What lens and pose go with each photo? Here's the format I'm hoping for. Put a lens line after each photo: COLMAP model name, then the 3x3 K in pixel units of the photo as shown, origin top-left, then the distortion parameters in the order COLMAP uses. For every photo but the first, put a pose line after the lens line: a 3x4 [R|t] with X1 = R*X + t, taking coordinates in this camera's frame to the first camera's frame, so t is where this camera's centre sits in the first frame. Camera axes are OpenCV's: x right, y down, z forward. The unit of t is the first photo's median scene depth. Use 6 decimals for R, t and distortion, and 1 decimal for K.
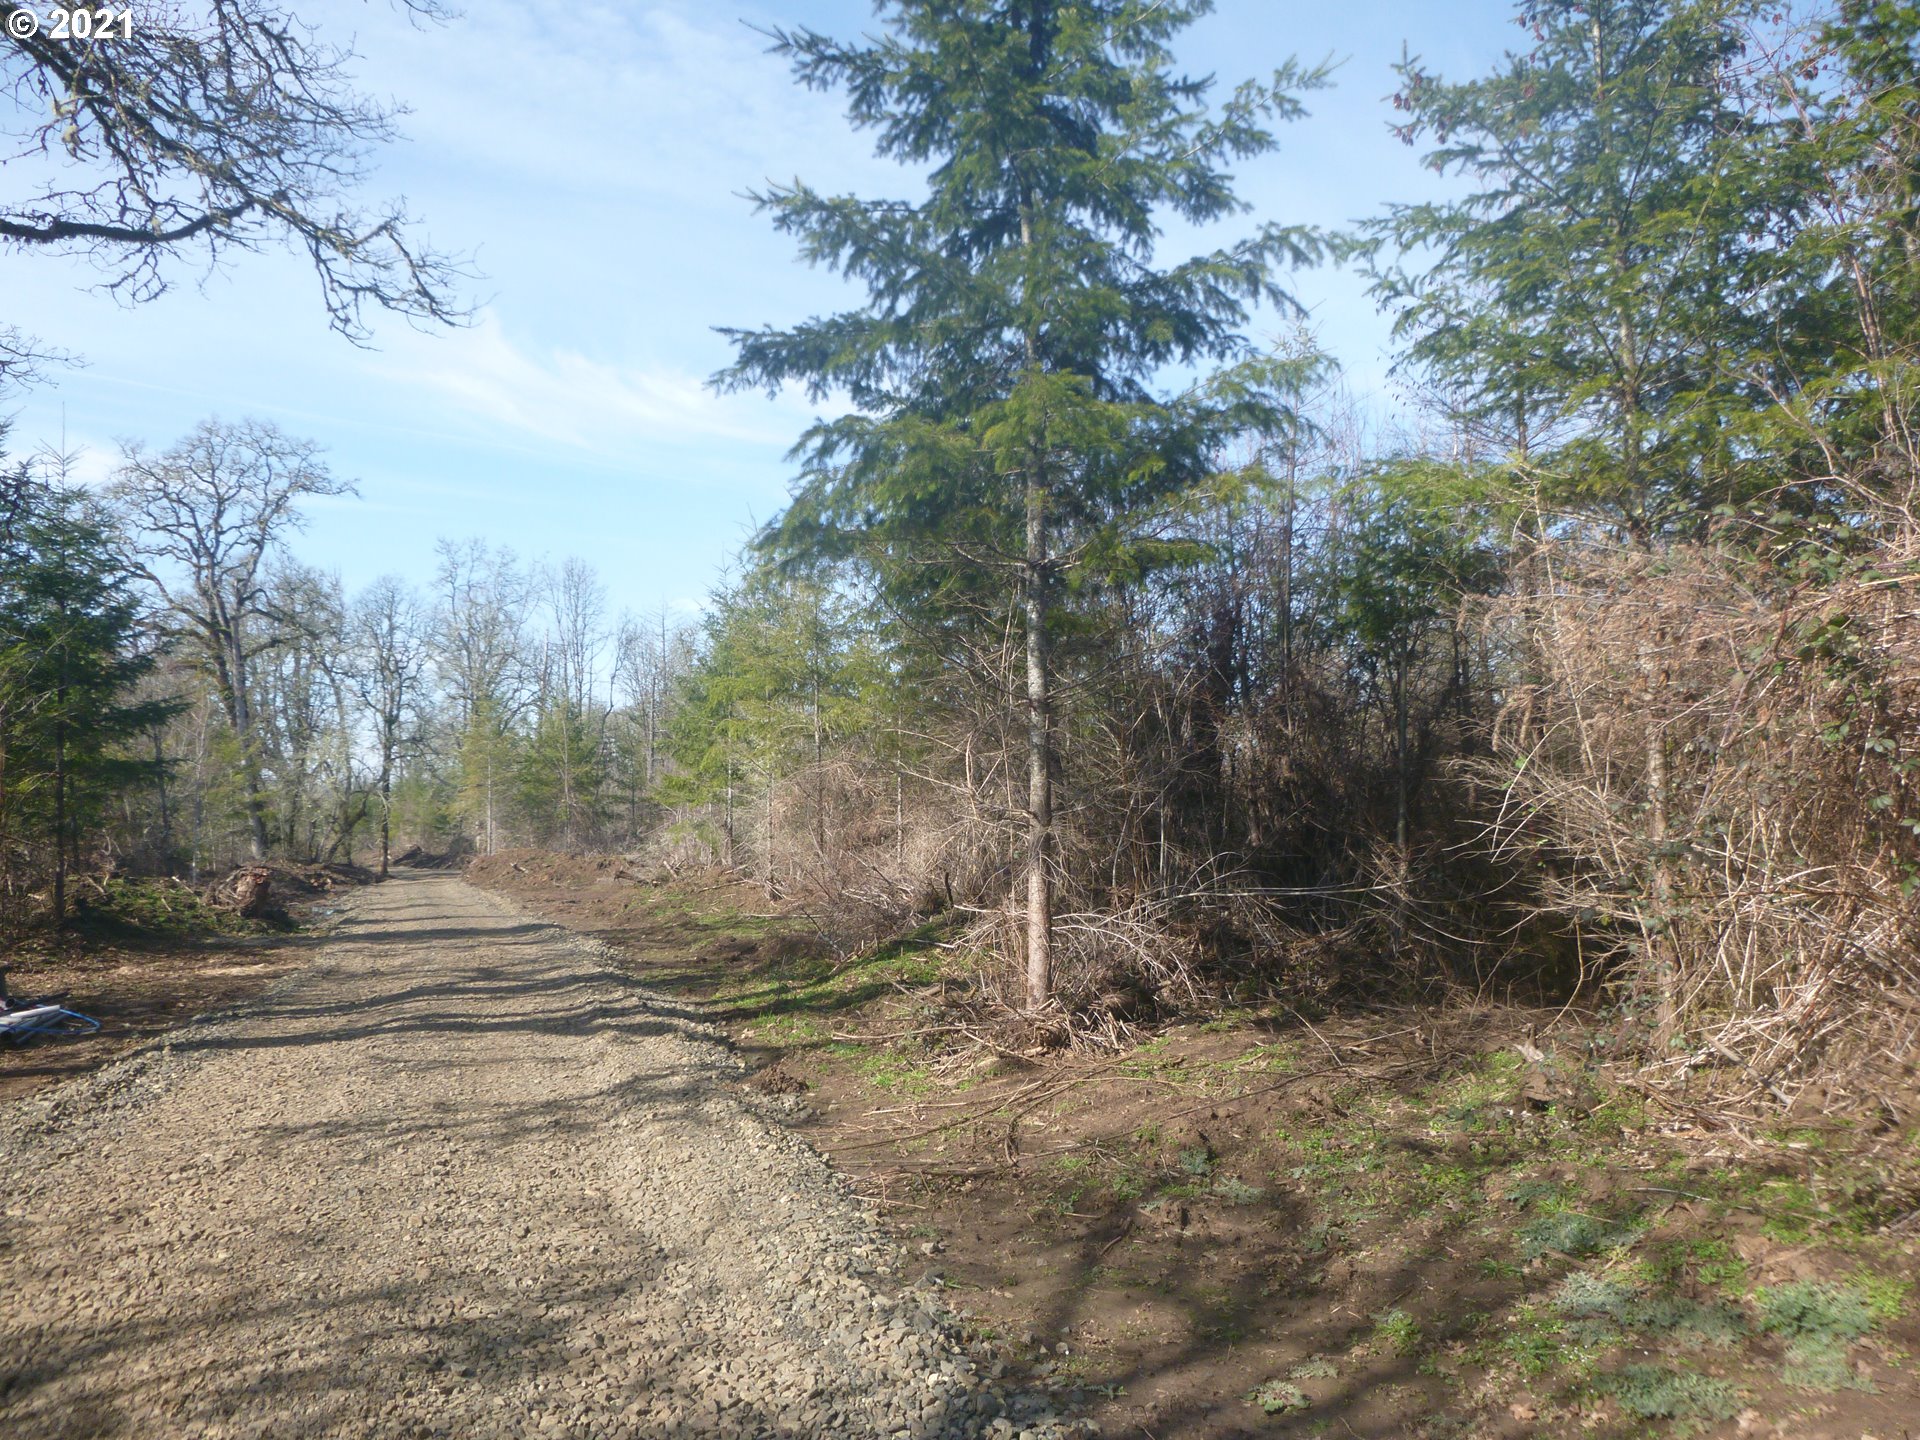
lens RADIAL K [[1510.9, 0, 960.0], [0, 1510.9, 720.0], [0, 0, 1]] dist [0.027277, -0.003090]
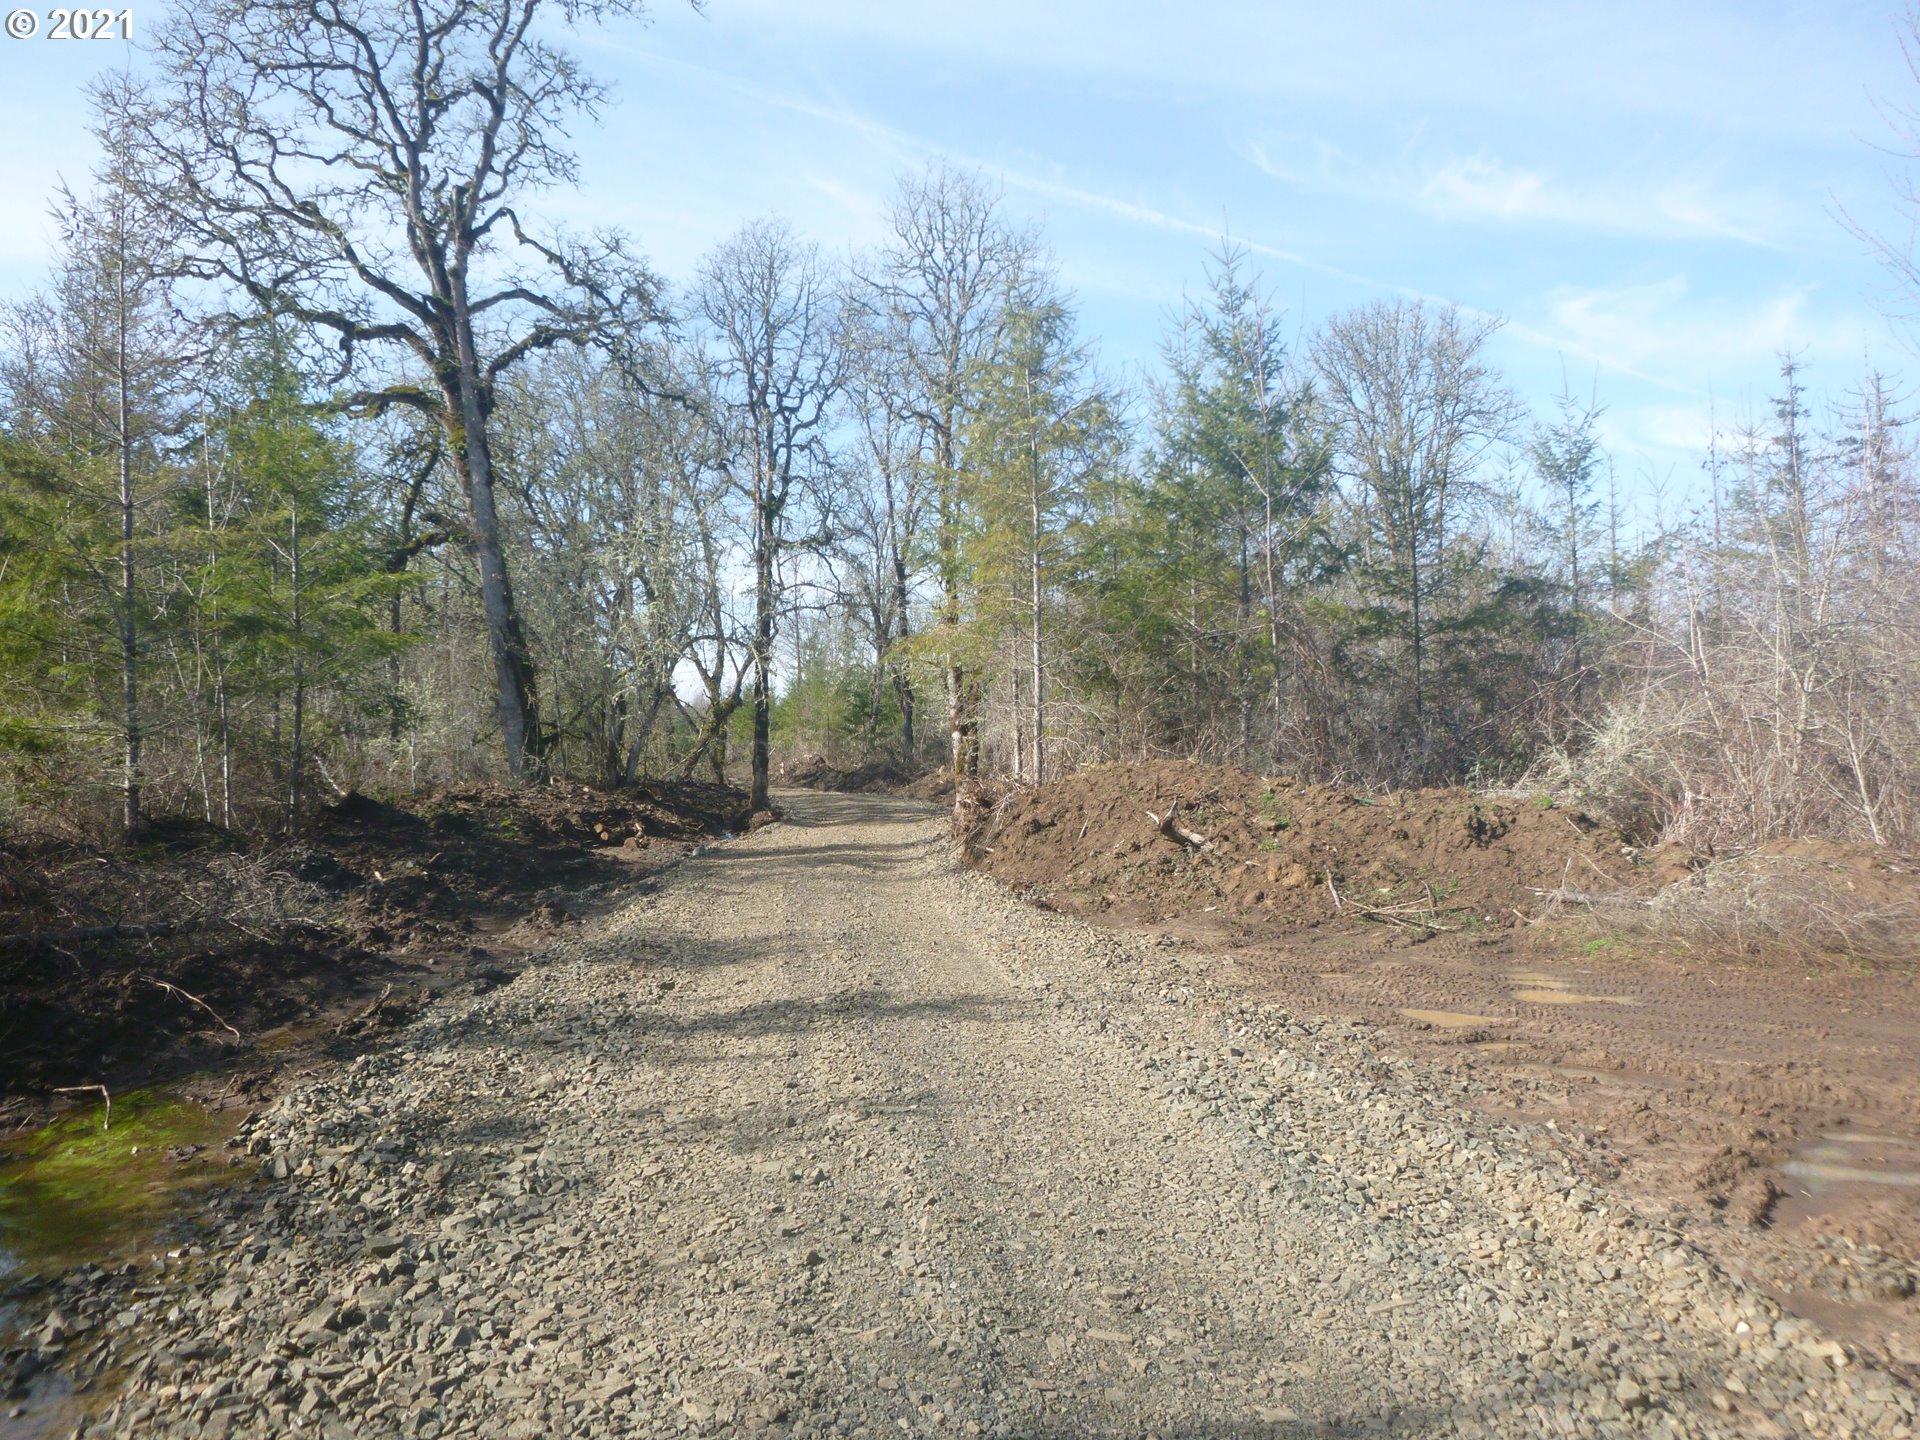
lens RADIAL K [[1511.6, 0, 960.0], [0, 1511.6, 720.0], [0, 0, 1]] dist [0.027180, -0.001904]
pose [[0.969232, -0.000338, -0.246150, -0.612767], [0.012512, 0.998774, 0.047895, 0.154470], [0.245832, -0.049501, 0.968048, 1.688124]]
